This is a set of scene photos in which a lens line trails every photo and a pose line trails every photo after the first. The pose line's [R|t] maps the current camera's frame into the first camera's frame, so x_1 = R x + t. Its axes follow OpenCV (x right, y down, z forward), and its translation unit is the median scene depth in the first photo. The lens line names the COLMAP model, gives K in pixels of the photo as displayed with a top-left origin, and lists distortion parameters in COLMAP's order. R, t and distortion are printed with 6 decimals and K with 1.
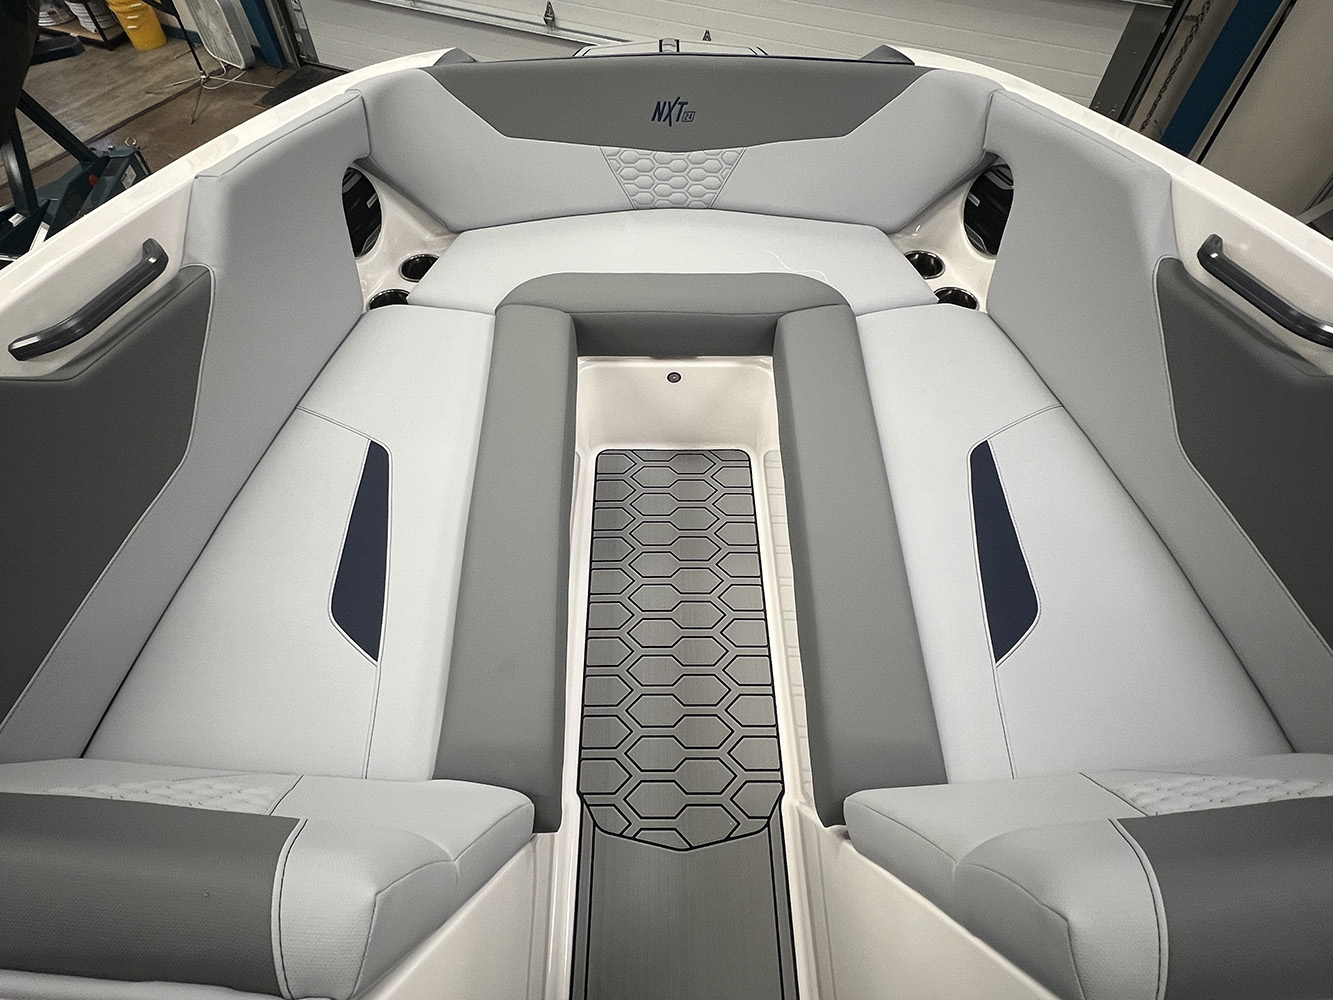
lens RADIAL K [[736.8, 0, 657.2], [0, 736.8, 500.8], [0, 0, 1]] dist [-0.002637, 0.000865]
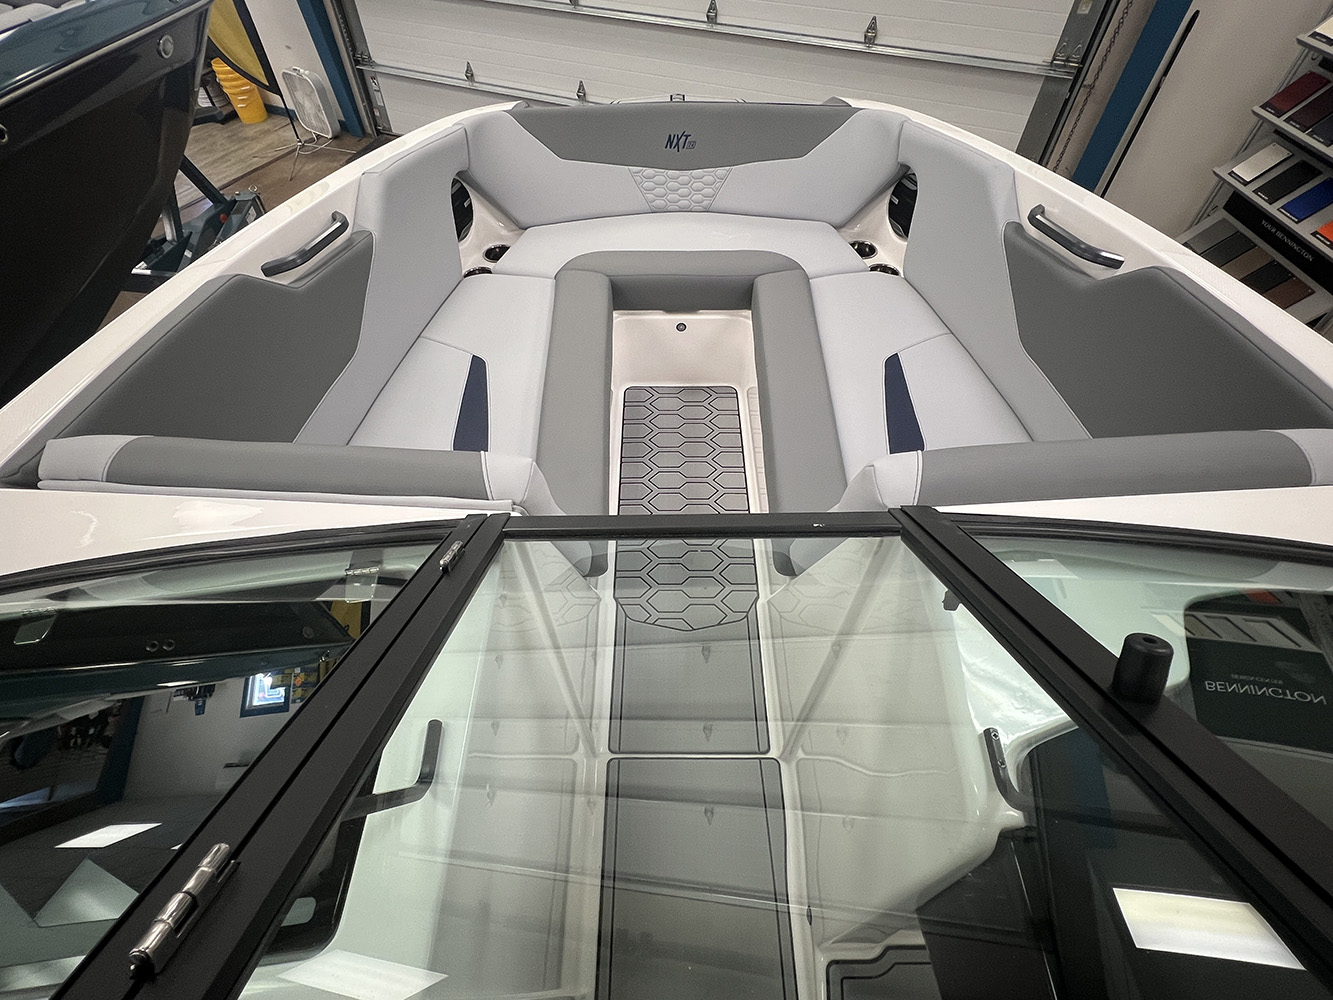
lens RADIAL K [[655.7, 0, 659.8], [0, 655.7, 498.8], [0, 0, 1]] dist [-0.001434, 0.000114]
pose [[0.999943, -0.000326, -0.010689, -0.004180], [-0.000094, 0.999231, -0.039206, 0.198562], [0.010693, 0.039205, 0.999174, -0.219451]]
